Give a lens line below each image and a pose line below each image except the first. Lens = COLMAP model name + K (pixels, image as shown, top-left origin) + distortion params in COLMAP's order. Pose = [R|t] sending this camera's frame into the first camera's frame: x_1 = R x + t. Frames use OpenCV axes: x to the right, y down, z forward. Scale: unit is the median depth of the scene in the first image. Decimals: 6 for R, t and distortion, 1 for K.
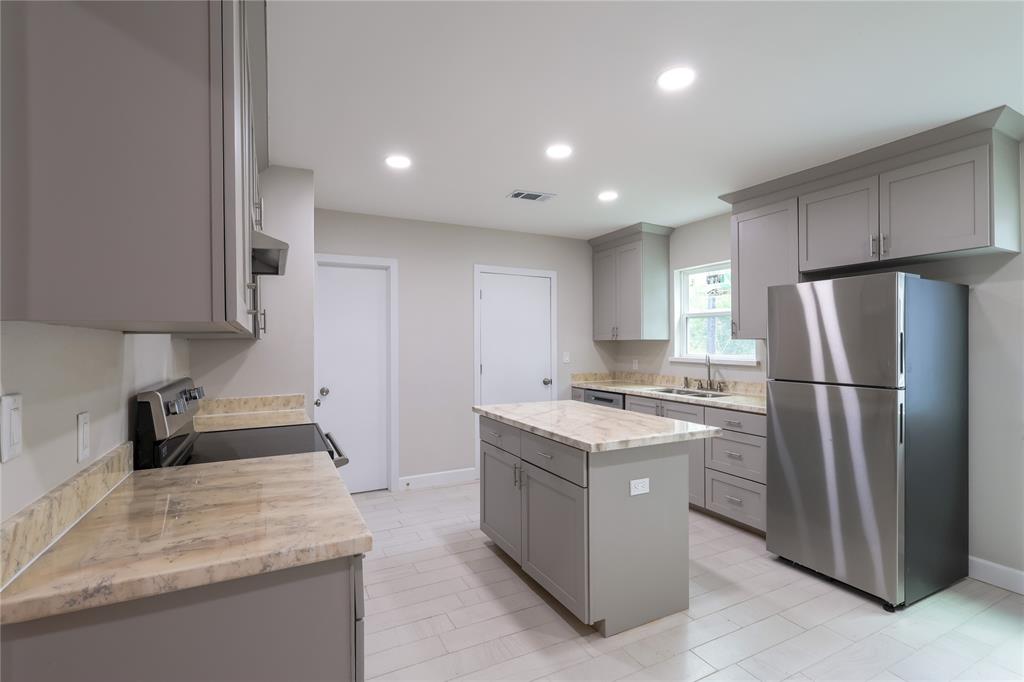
lens RADIAL K [[476.1, 0, 511.8], [0, 476.1, 343.9], [0, 0, 1]] dist [-0.002427, 0.001676]
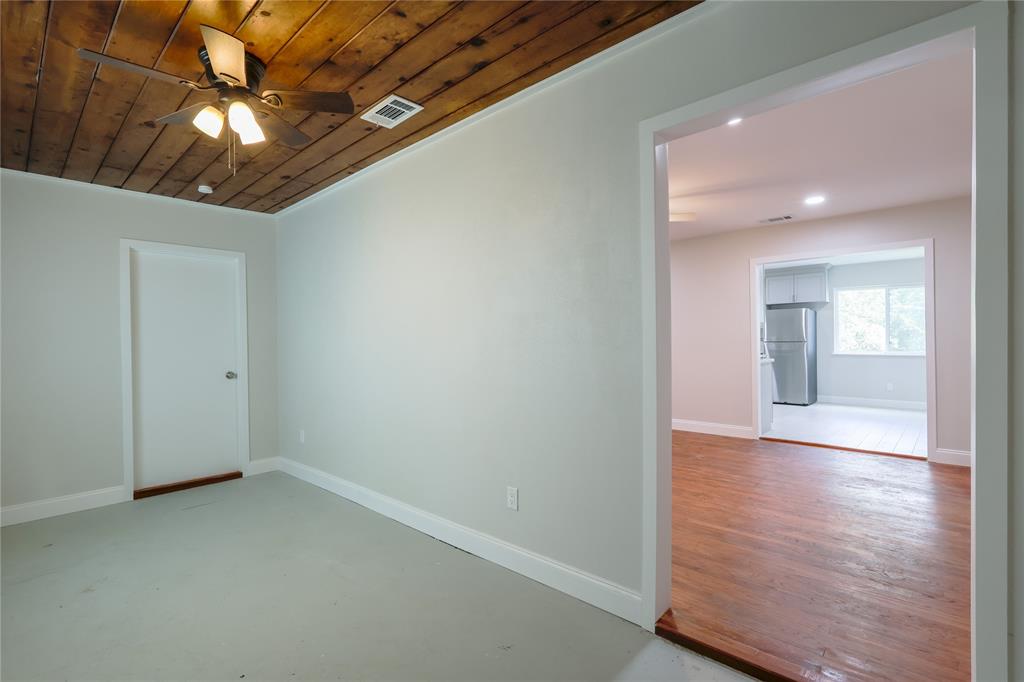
lens RADIAL K [[476.1, 0, 517.0], [0, 476.1, 339.4], [0, 0, 1]] dist [-0.002427, 0.001676]
pose [[0.934759, -0.013900, 0.355009, -2.178025], [0.014227, 0.999897, 0.001690, 0.036406], [-0.354996, 0.003471, 0.934861, -1.351437]]
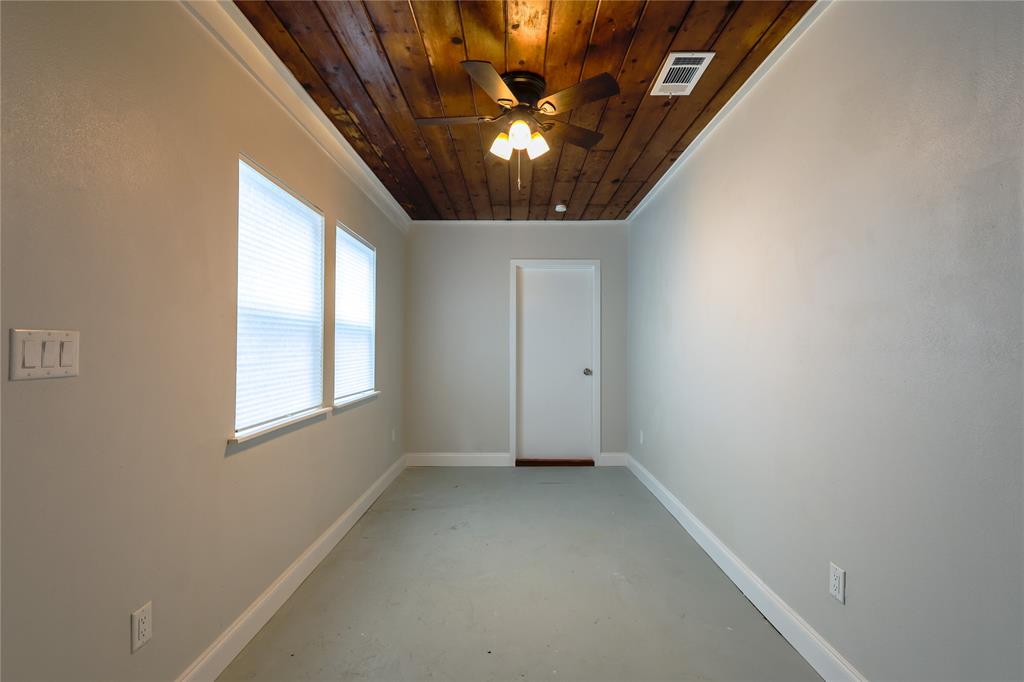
lens RADIAL K [[476.1, 0, 511.7], [0, 476.1, 339.6], [0, 0, 1]] dist [-0.002427, 0.001676]
pose [[0.892167, -0.003119, -0.451694, -1.430169], [0.000633, 0.999984, -0.005655, 0.032886], [0.451705, 0.004759, 0.892155, -0.914453]]
